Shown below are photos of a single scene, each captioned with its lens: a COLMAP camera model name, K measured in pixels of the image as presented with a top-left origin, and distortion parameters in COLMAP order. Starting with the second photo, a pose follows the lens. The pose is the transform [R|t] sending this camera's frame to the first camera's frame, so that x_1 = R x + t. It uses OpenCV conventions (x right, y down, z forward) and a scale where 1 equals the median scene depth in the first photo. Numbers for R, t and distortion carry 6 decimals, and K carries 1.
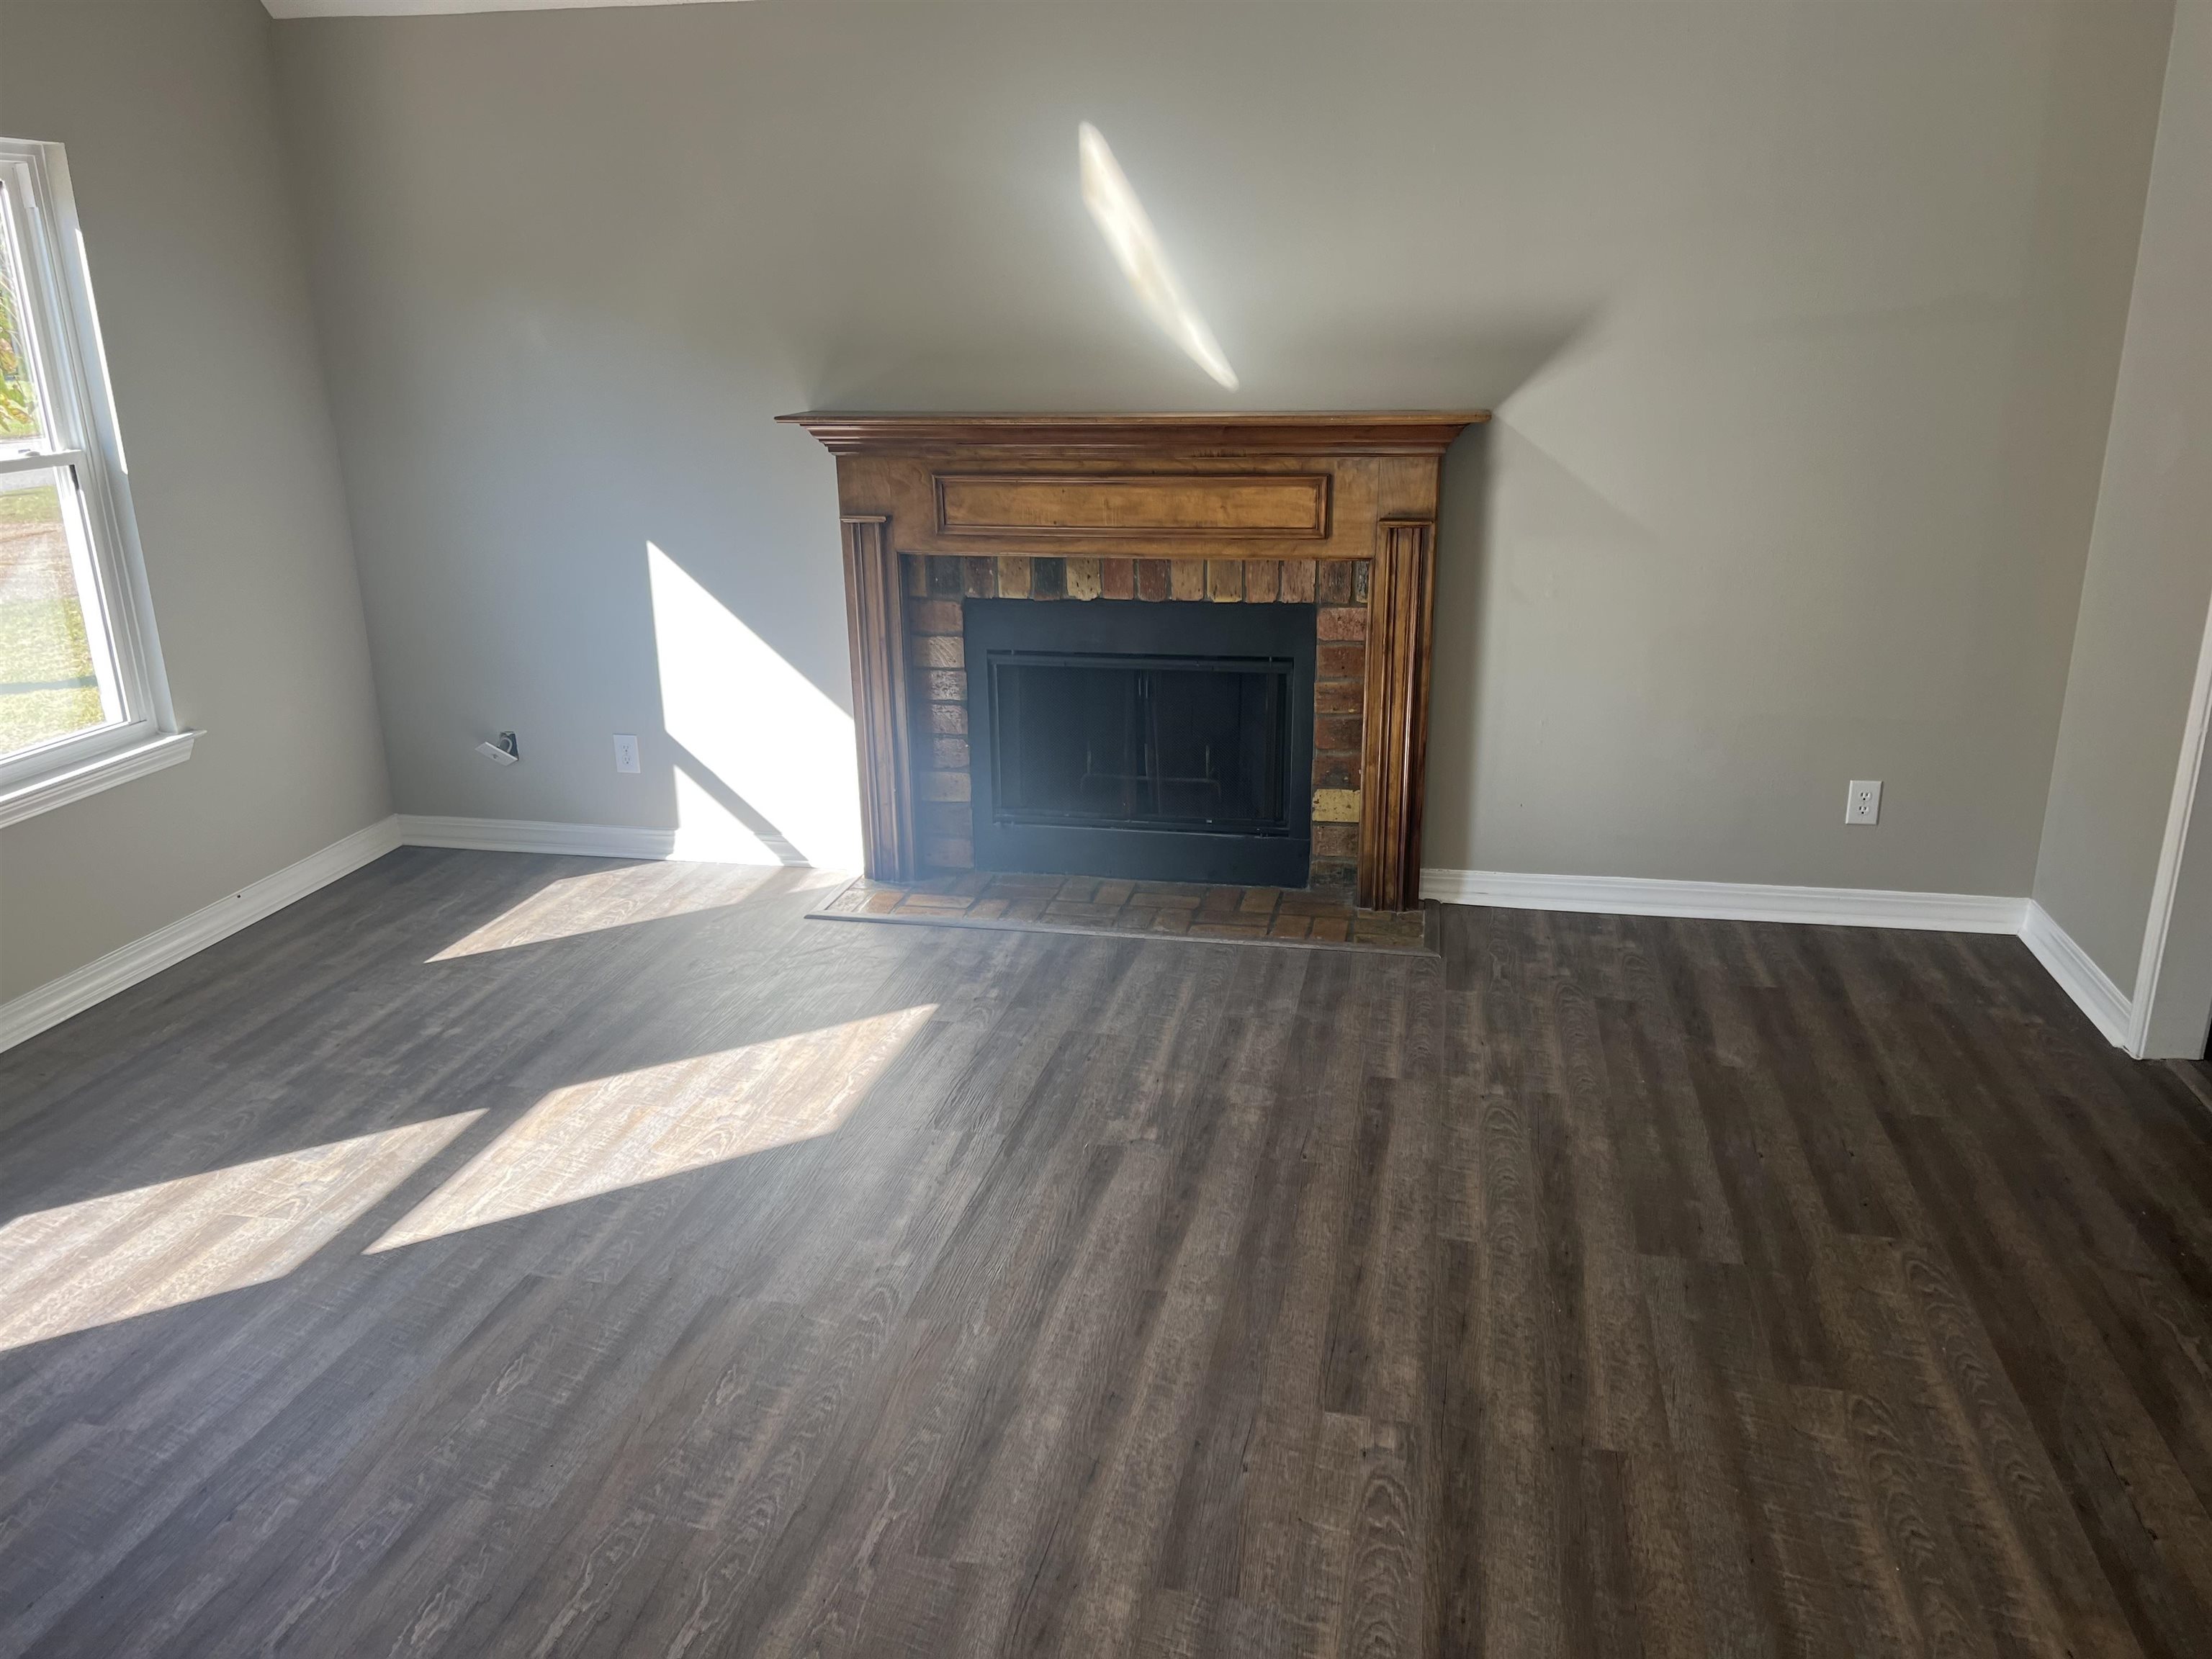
lens RADIAL K [[1648.2, 0, 1107.4], [0, 1648.2, 878.9], [0, 0, 1]] dist [0.074109, -0.099260]
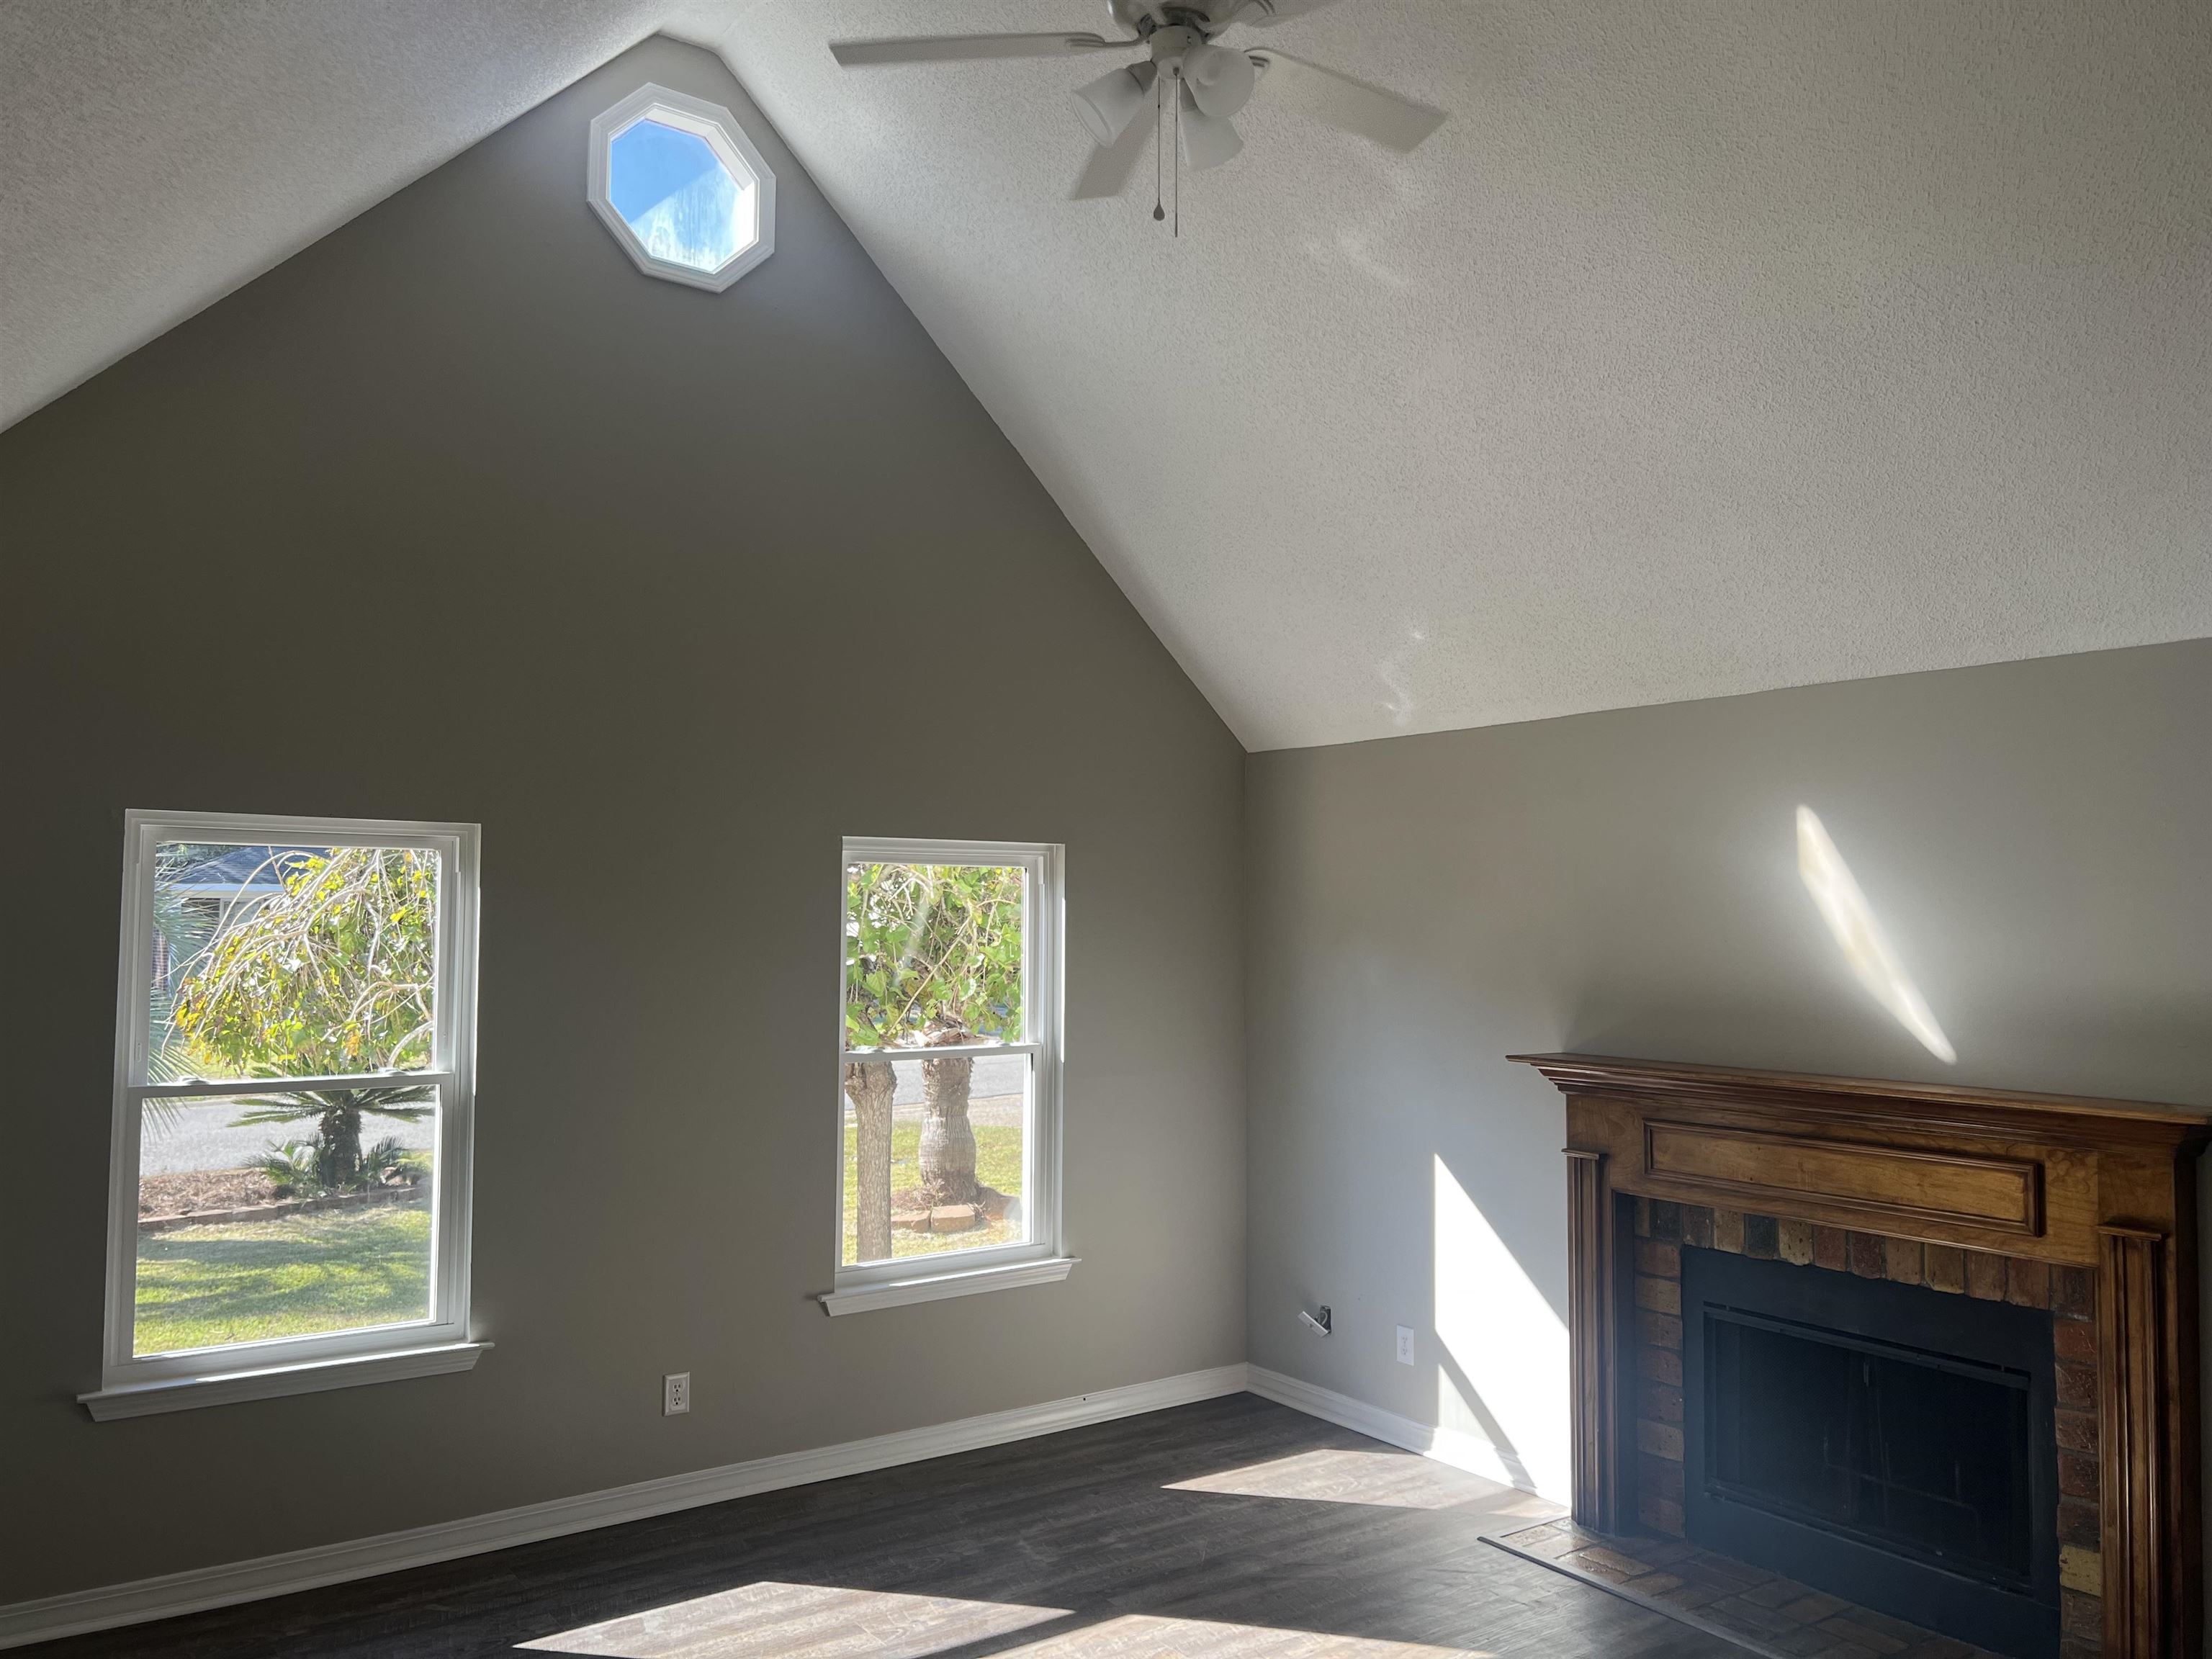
lens RADIAL K [[1667.1, 0, 1106.0], [0, 1667.1, 829.5], [0, 0, 1]] dist [0.042420, -0.028764]
pose [[0.735468, -0.020349, -0.677254, 0.357387], [-0.238007, 0.928092, -0.286352, -0.030852], [0.634381, 0.371794, 0.677739, 0.004740]]
